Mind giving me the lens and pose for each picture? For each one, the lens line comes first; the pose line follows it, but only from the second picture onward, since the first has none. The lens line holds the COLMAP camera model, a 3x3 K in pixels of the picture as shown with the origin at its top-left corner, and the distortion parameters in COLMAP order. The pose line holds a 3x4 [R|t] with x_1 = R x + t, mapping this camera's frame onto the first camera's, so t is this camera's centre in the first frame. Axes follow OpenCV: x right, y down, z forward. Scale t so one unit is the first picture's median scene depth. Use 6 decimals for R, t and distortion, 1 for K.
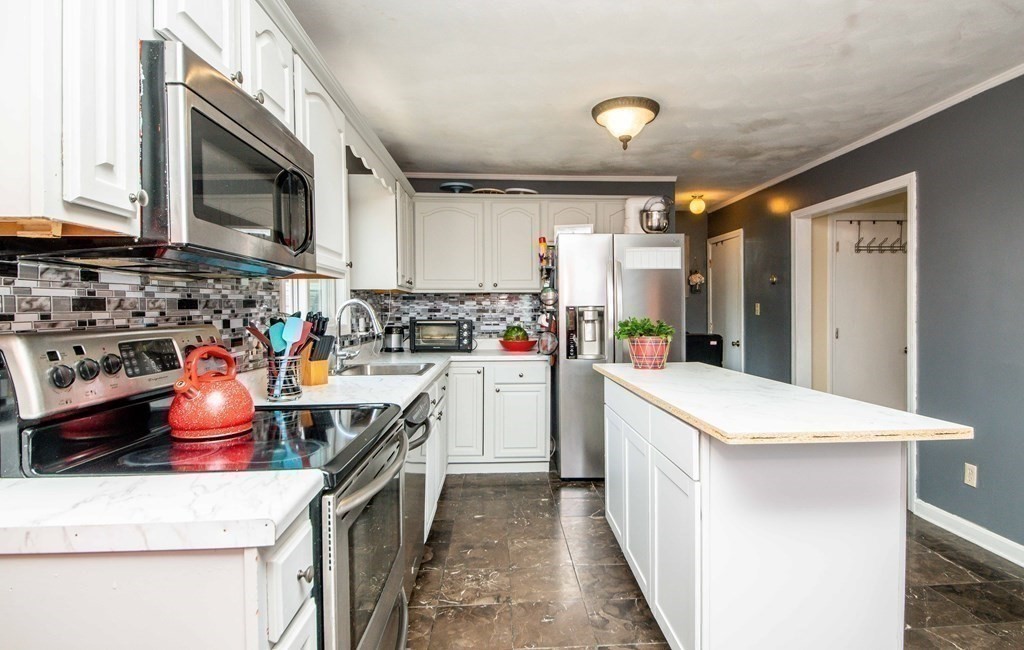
lens RADIAL K [[530.2, 0, 536.4], [0, 530.2, 310.8], [0, 0, 1]] dist [0.038695, -0.000378]
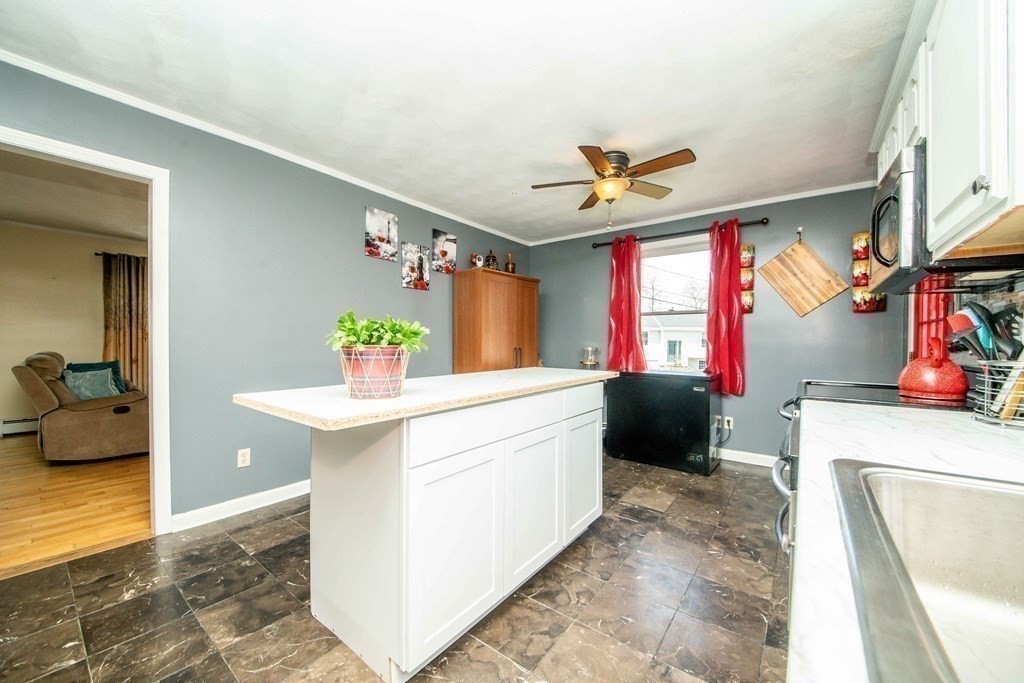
lens RADIAL K [[386.8, 0, 514.0], [0, 386.8, 346.9], [0, 0, 1]] dist [0.000925, -0.000070]
pose [[-0.753868, -0.009881, 0.656952, -0.153842], [-0.006605, 0.999950, 0.007461, 0.031826], [-0.656993, 0.001286, -0.753896, 0.893692]]
